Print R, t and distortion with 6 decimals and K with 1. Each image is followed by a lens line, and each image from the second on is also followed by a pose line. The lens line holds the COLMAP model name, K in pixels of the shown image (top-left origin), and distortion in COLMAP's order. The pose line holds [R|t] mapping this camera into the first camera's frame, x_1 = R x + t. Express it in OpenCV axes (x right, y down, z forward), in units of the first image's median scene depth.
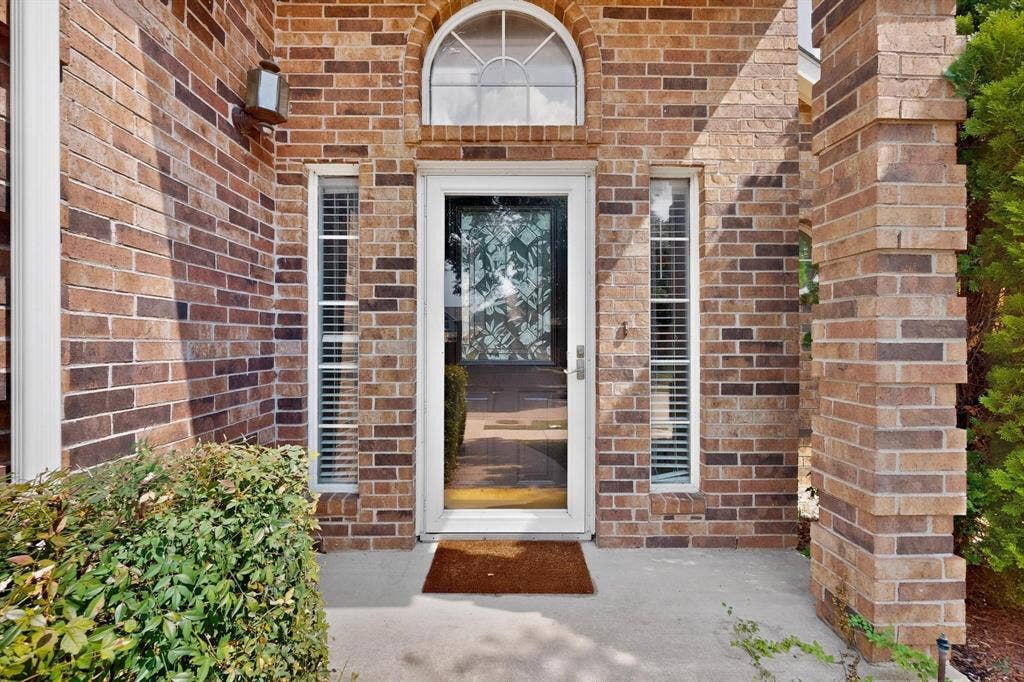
lens RADIAL K [[477.2, 0, 512.0], [0, 477.2, 341.0], [0, 0, 1]] dist [0.000284, -0.000008]
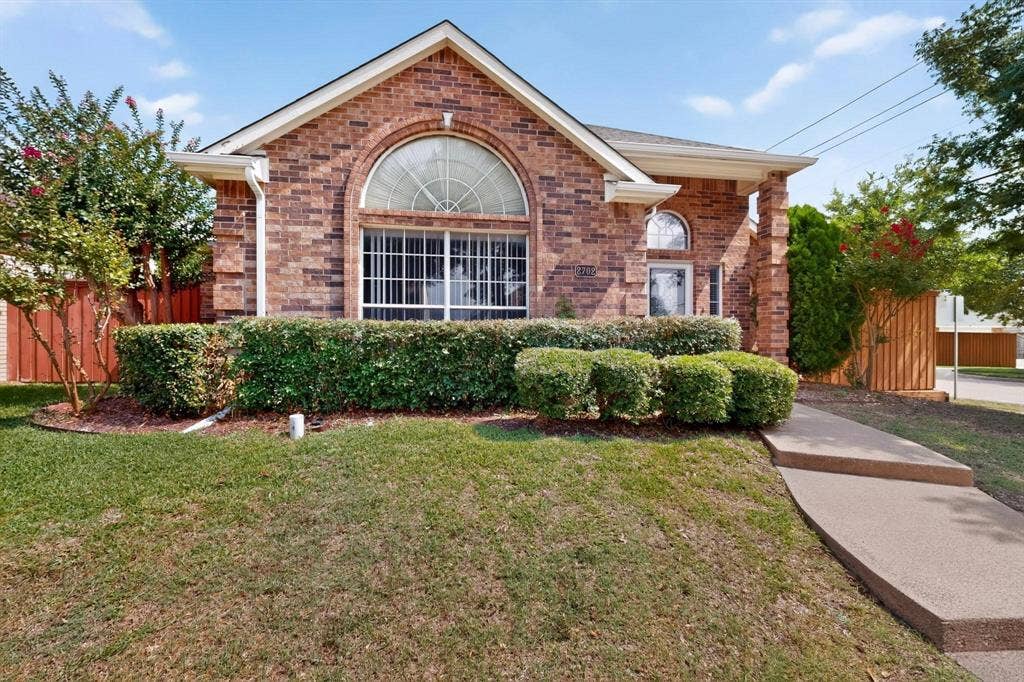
lens RADIAL K [[445.0, 0, 509.2], [0, 445.0, 343.5], [0, 0, 1]] dist [-0.000875, -0.000216]
pose [[0.990438, -0.000050, 0.137957, -2.242059], [-0.000458, 0.999993, 0.003649, 0.288222], [-0.137957, -0.003678, 0.990431, -2.788480]]
